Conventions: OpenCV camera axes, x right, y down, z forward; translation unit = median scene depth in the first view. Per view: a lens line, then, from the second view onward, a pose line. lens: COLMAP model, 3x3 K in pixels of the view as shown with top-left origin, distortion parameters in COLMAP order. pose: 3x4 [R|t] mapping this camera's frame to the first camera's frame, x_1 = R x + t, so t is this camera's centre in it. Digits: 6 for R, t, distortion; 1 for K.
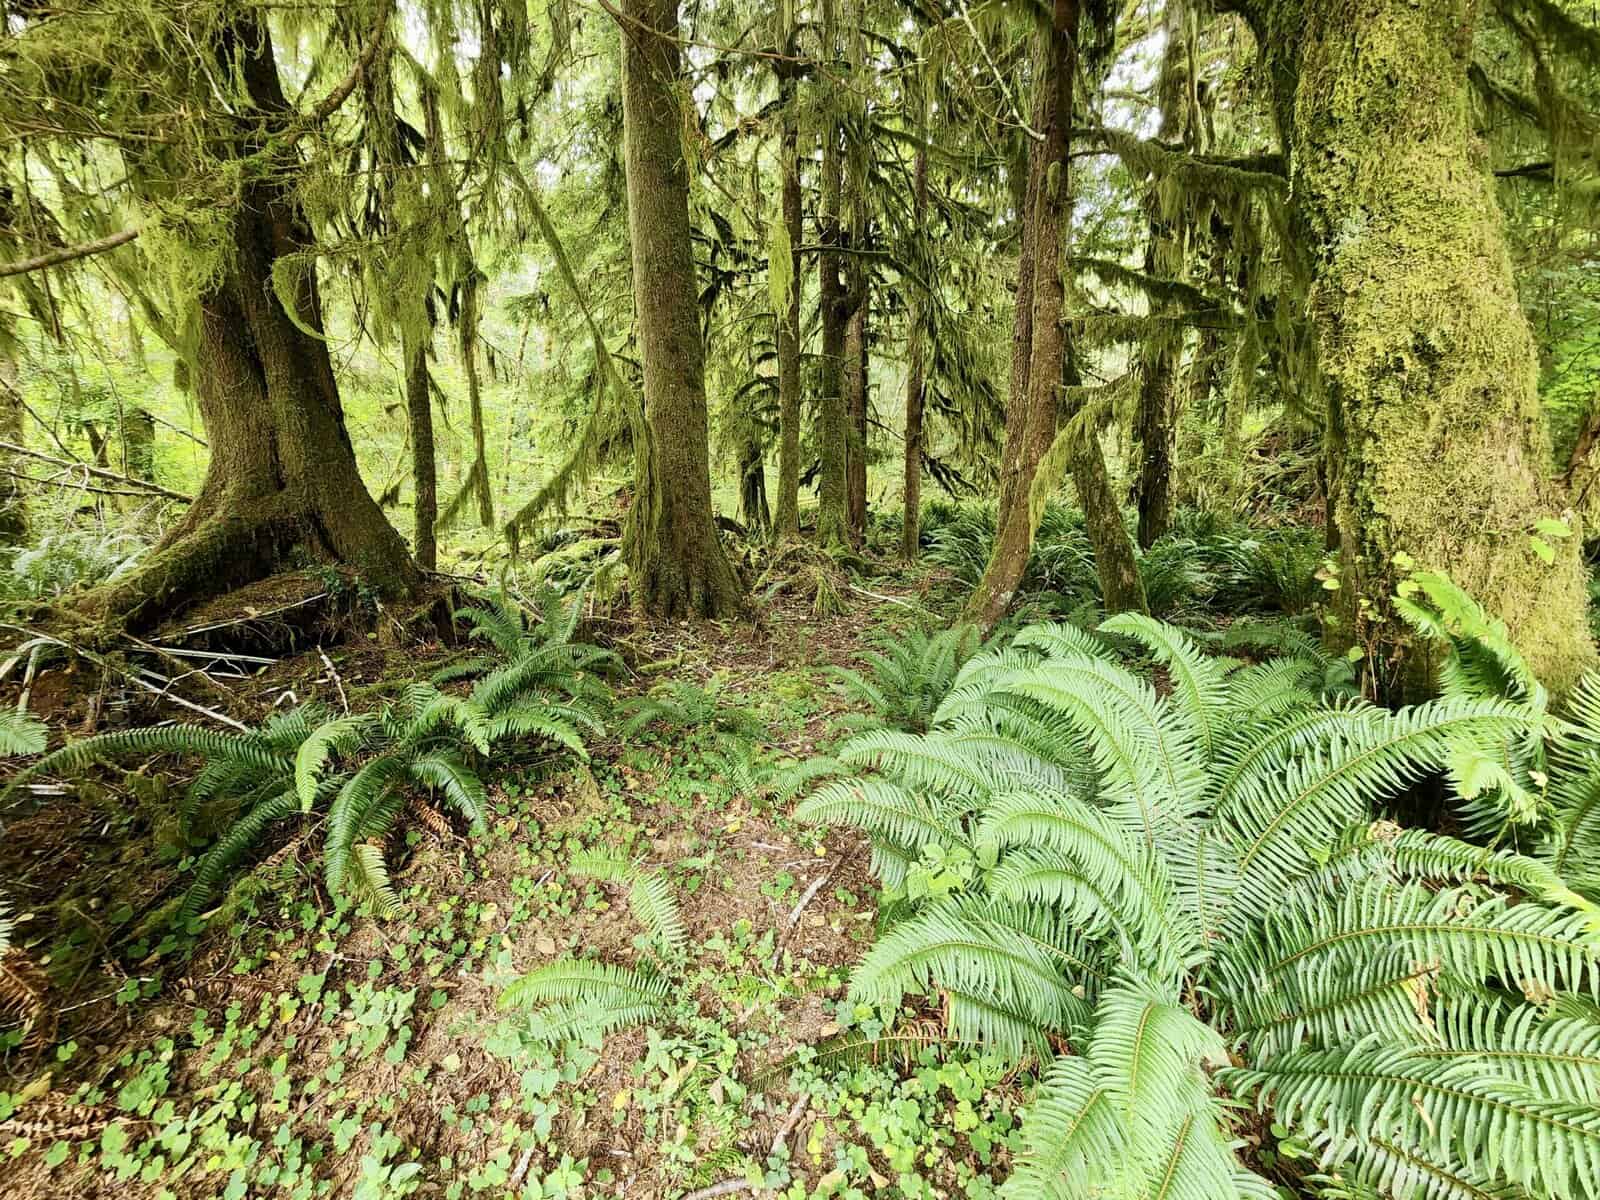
lens RADIAL K [[651.0, 0, 786.4], [0, 651.0, 599.4], [0, 0, 1]] dist [0.000127, -0.000044]
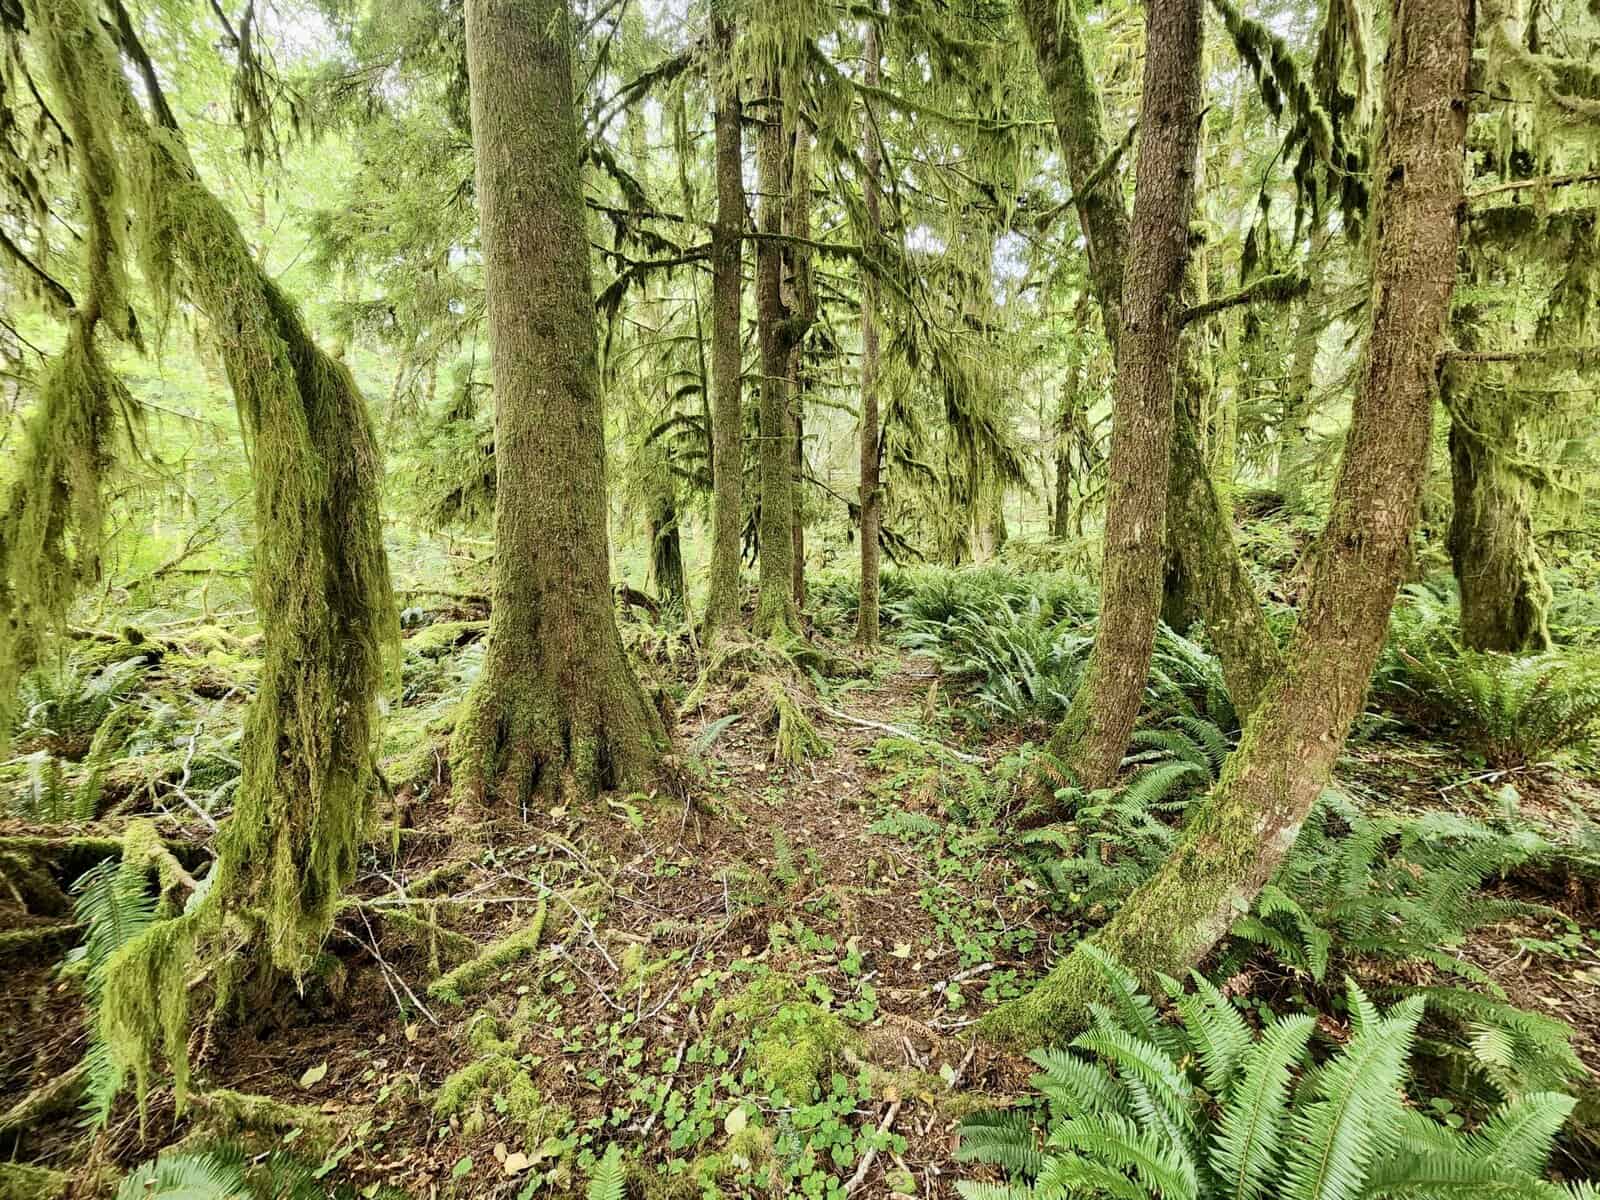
lens RADIAL K [[651.0, 0, 786.4], [0, 651.0, 599.4], [0, 0, 1]] dist [0.000127, -0.000044]
pose [[0.990238, -0.004526, 0.139315, -0.023167], [0.017135, 0.995845, -0.089440, -0.049340], [-0.138331, 0.090954, 0.986201, 0.229810]]
